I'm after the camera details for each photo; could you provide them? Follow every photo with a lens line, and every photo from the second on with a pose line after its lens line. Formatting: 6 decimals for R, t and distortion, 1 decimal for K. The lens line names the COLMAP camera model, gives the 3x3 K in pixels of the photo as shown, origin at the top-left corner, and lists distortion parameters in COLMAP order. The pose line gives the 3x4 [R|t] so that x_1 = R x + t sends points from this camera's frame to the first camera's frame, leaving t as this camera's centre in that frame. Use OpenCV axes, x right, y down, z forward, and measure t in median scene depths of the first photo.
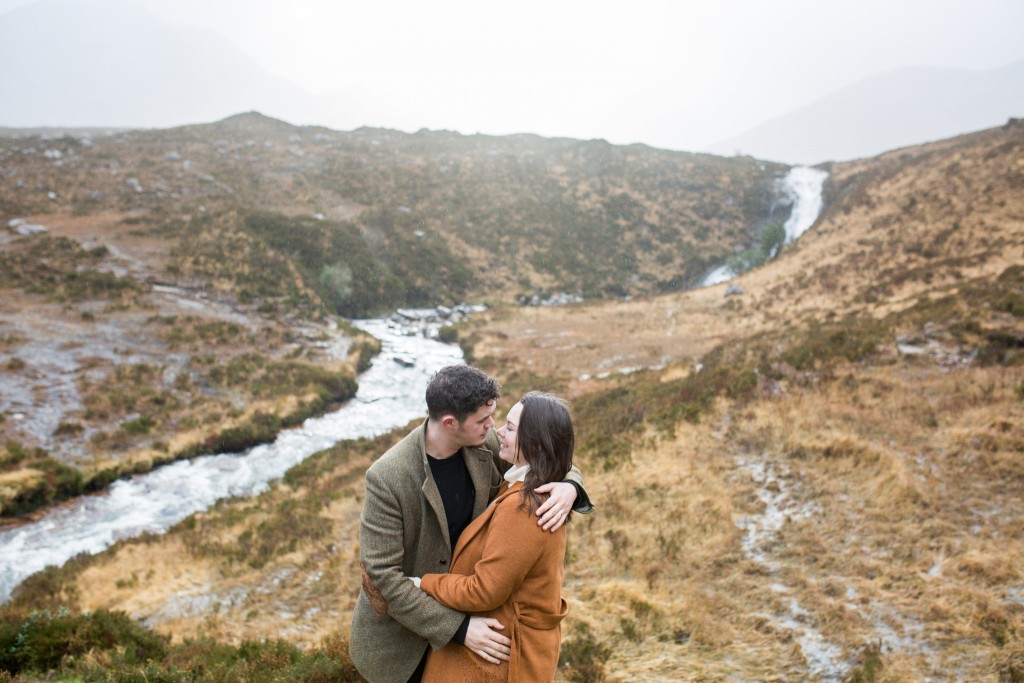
lens RADIAL K [[1011.1, 0, 486.5], [0, 1011.1, 337.5], [0, 0, 1]] dist [-0.061051, 0.097172]
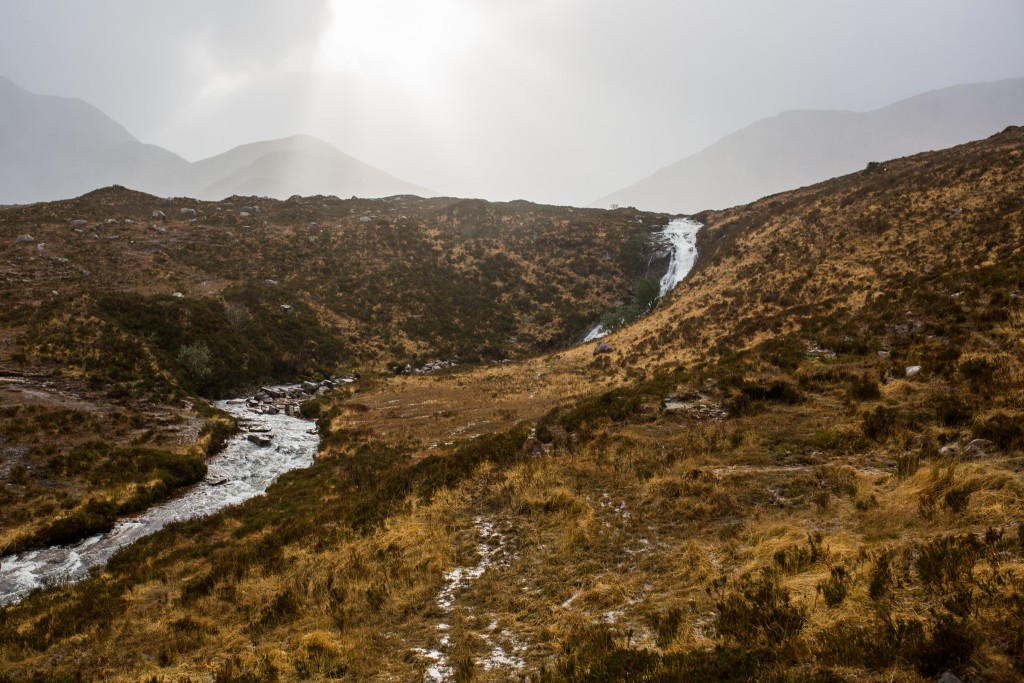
lens RADIAL K [[1103.6, 0, 513.8], [0, 1103.6, 310.1], [0, 0, 1]] dist [-0.033363, 0.014296]
pose [[0.995744, -0.050849, 0.076869, 0.087042], [0.056898, 0.995277, -0.078658, -0.003748], [-0.072506, 0.082697, 0.993934, -0.093084]]
